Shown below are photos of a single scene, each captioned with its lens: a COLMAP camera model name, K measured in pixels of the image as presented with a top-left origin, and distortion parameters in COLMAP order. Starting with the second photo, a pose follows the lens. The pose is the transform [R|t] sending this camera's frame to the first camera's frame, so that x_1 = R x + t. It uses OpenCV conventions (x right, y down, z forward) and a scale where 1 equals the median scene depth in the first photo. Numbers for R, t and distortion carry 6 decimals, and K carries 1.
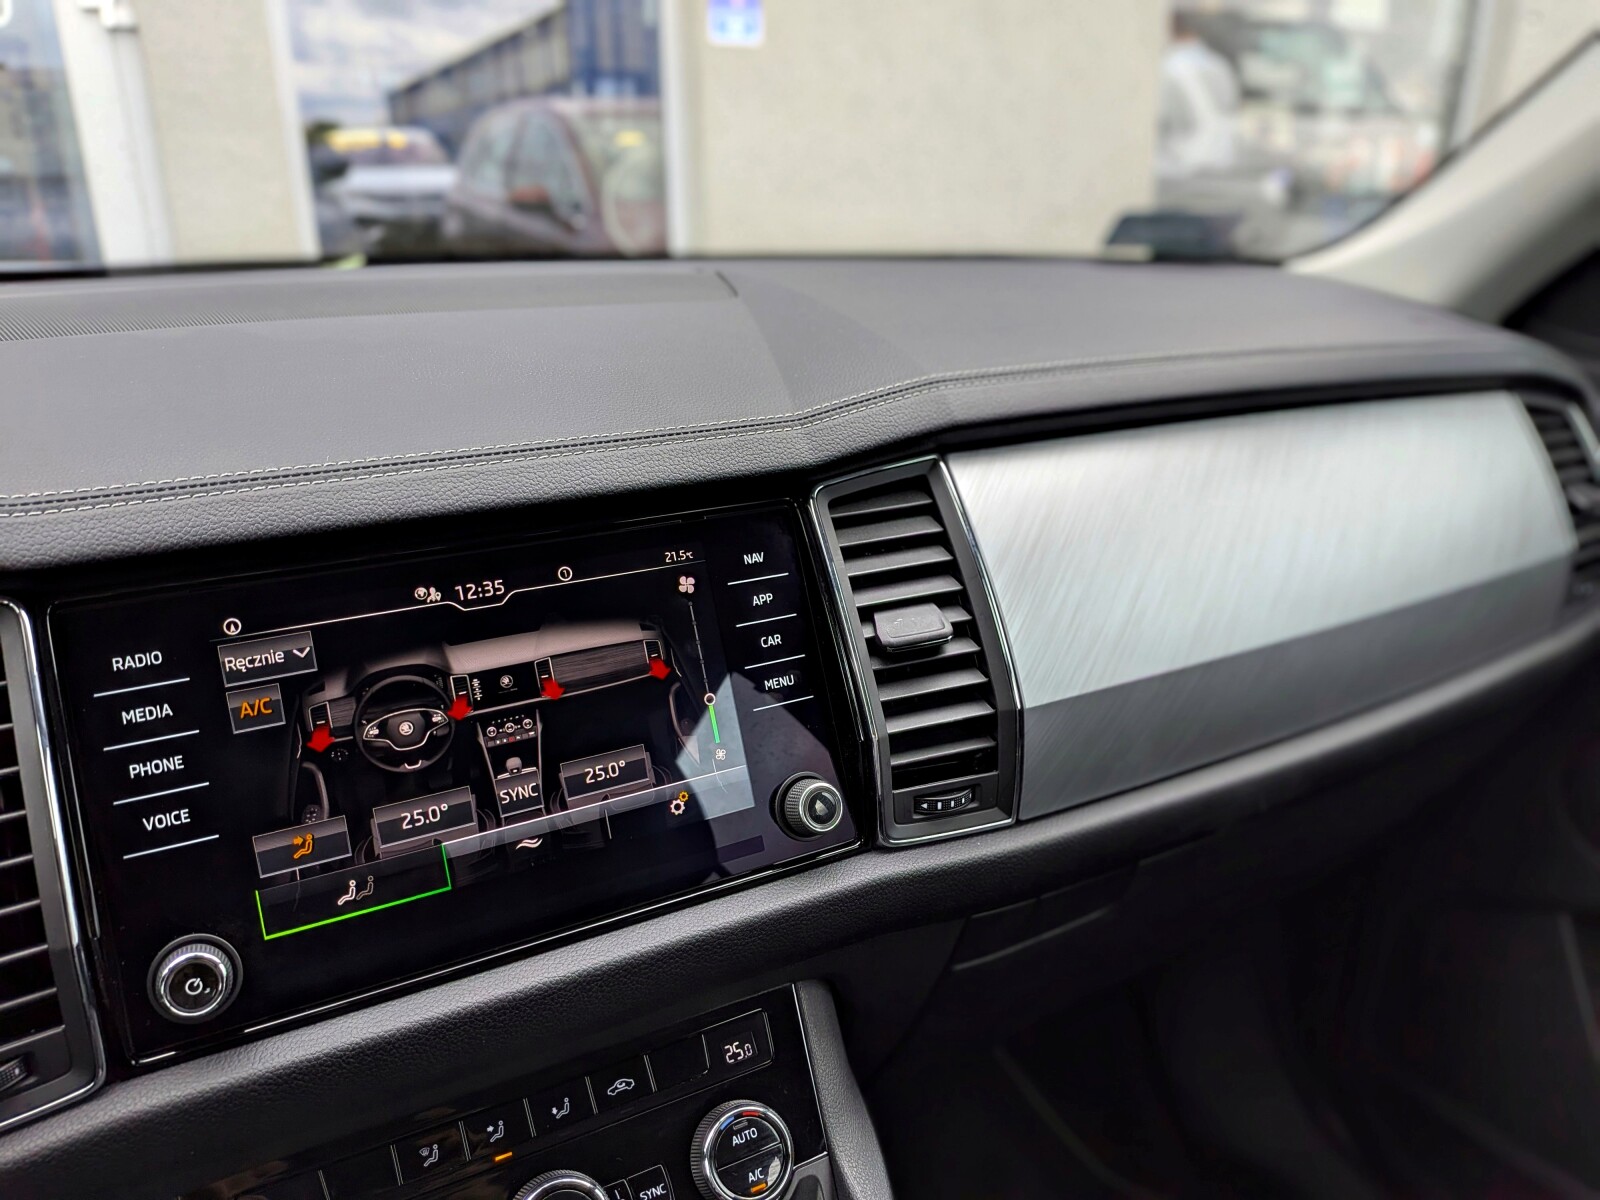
lens RADIAL K [[1152.5, 0, 782.1], [0, 1152.5, 586.0], [0, 0, 1]] dist [0.060220, -0.114169]
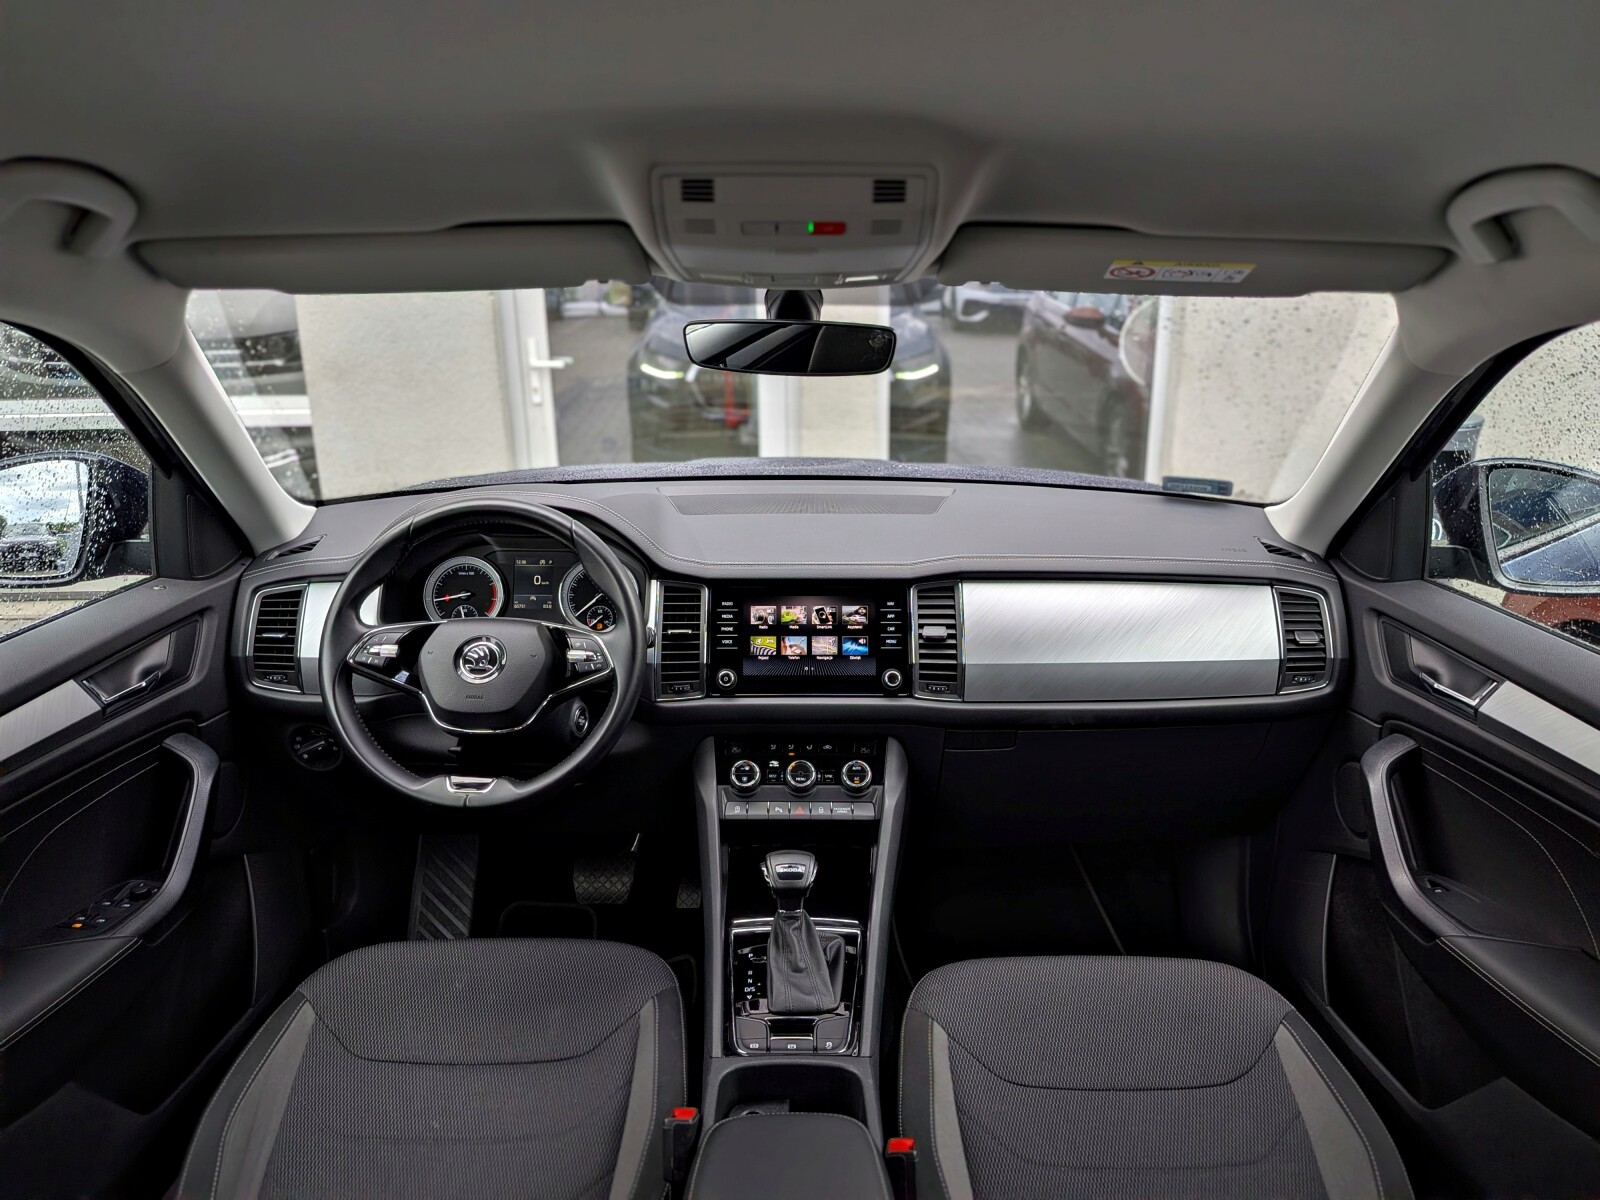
lens RADIAL K [[1152.5, 0, 801.6], [0, 1152.5, 577.3], [0, 0, 1]] dist [0.060220, -0.114169]
pose [[0.882584, 0.136065, -0.450035, 1.209193], [-0.160440, 0.986912, -0.016259, -0.004059], [0.441933, 0.086554, 0.892863, -2.044405]]
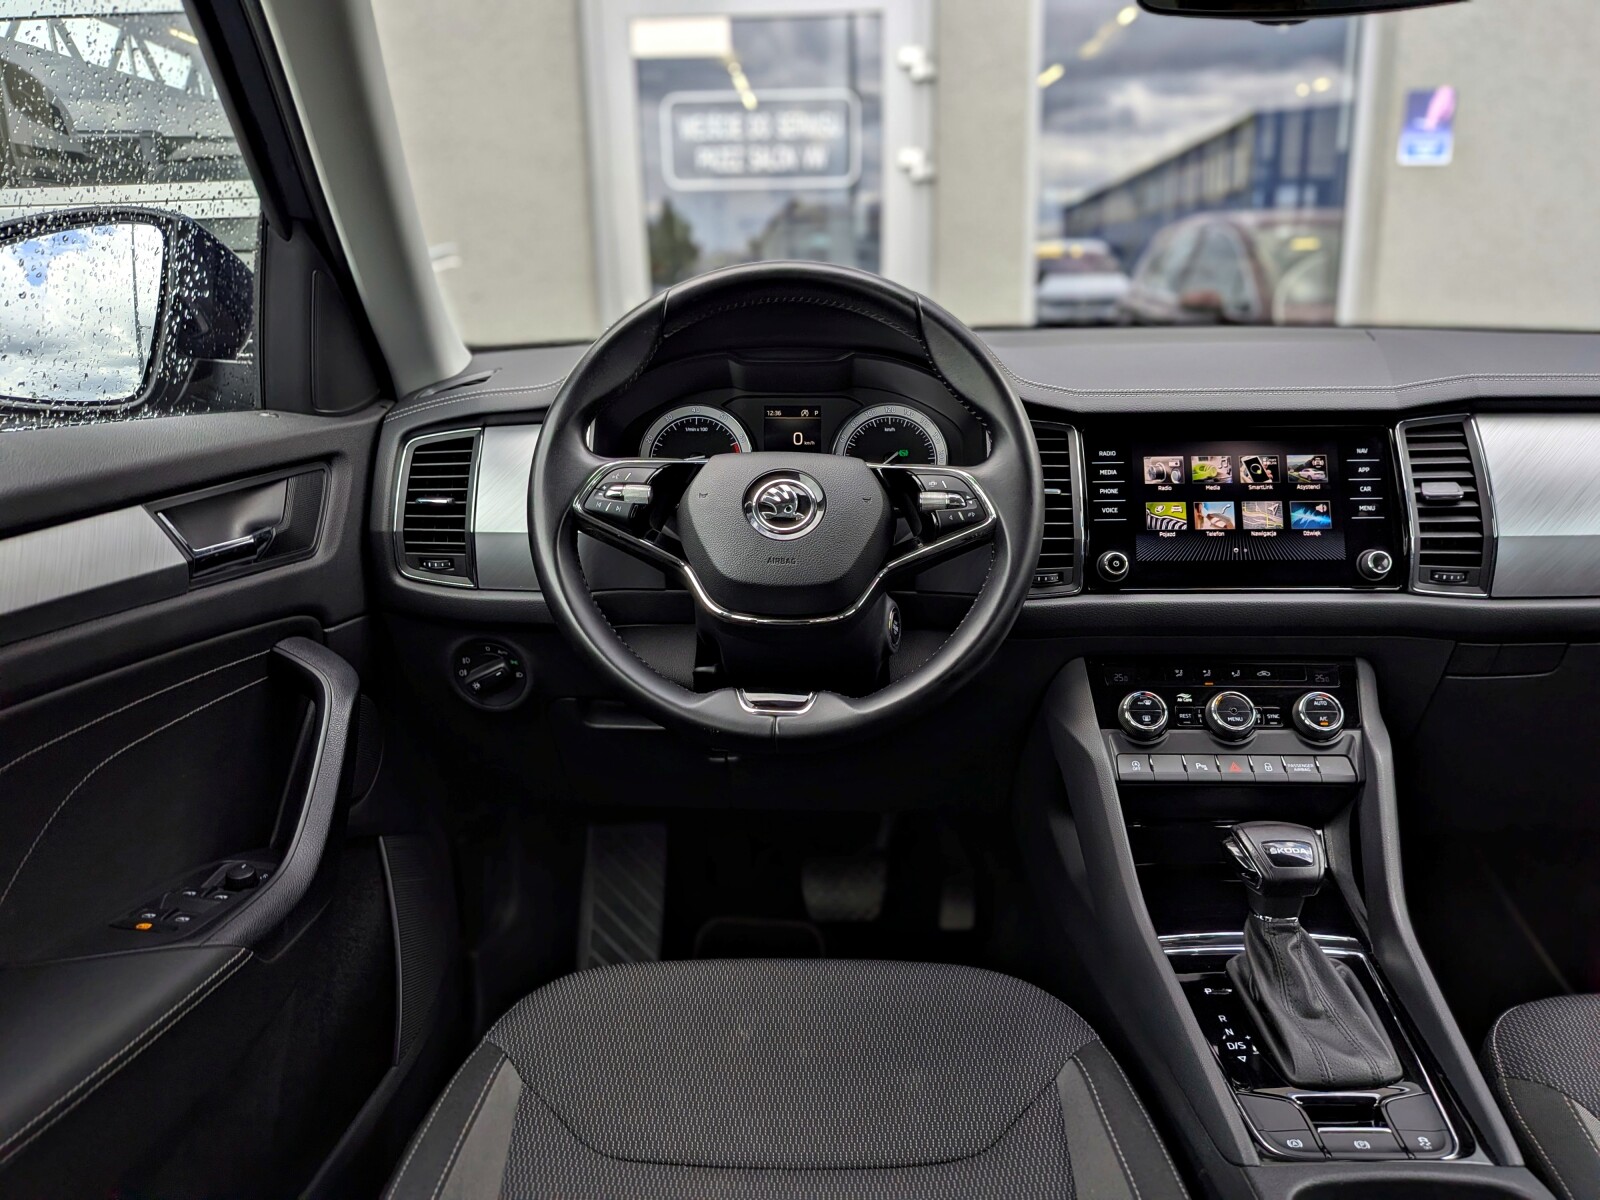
lens RADIAL K [[1152.5, 0, 789.3], [0, 1152.5, 594.0], [0, 0, 1]] dist [0.060220, -0.114169]
pose [[0.866468, 0.120400, -0.484497, 0.129885], [-0.157248, 0.986904, -0.035970, 0.476285], [0.473821, 0.107353, 0.874053, -1.352611]]
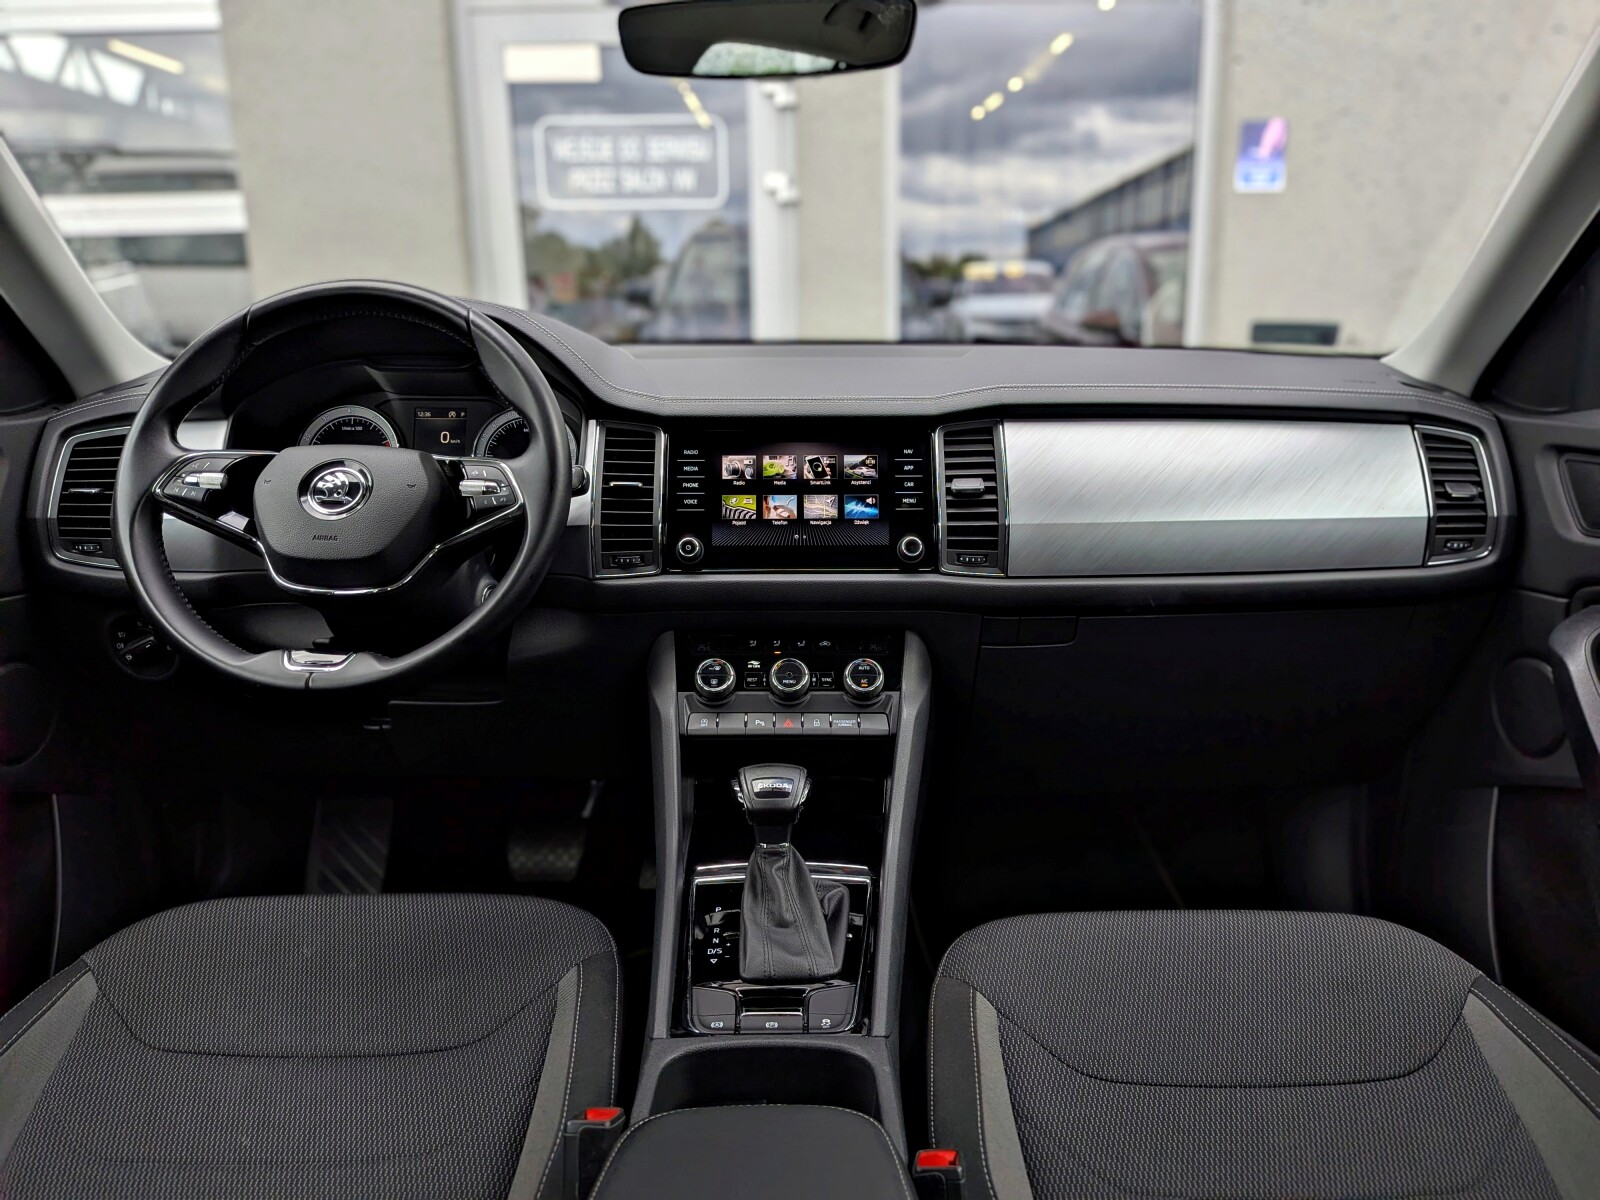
lens RADIAL K [[1152.5, 0, 813.1], [0, 1152.5, 596.0], [0, 0, 1]] dist [0.060220, -0.114169]
pose [[0.884014, 0.115002, -0.453094, 0.945006], [-0.155713, 0.986355, -0.053453, 0.441373], [0.440764, 0.117805, 0.889859, -1.257648]]
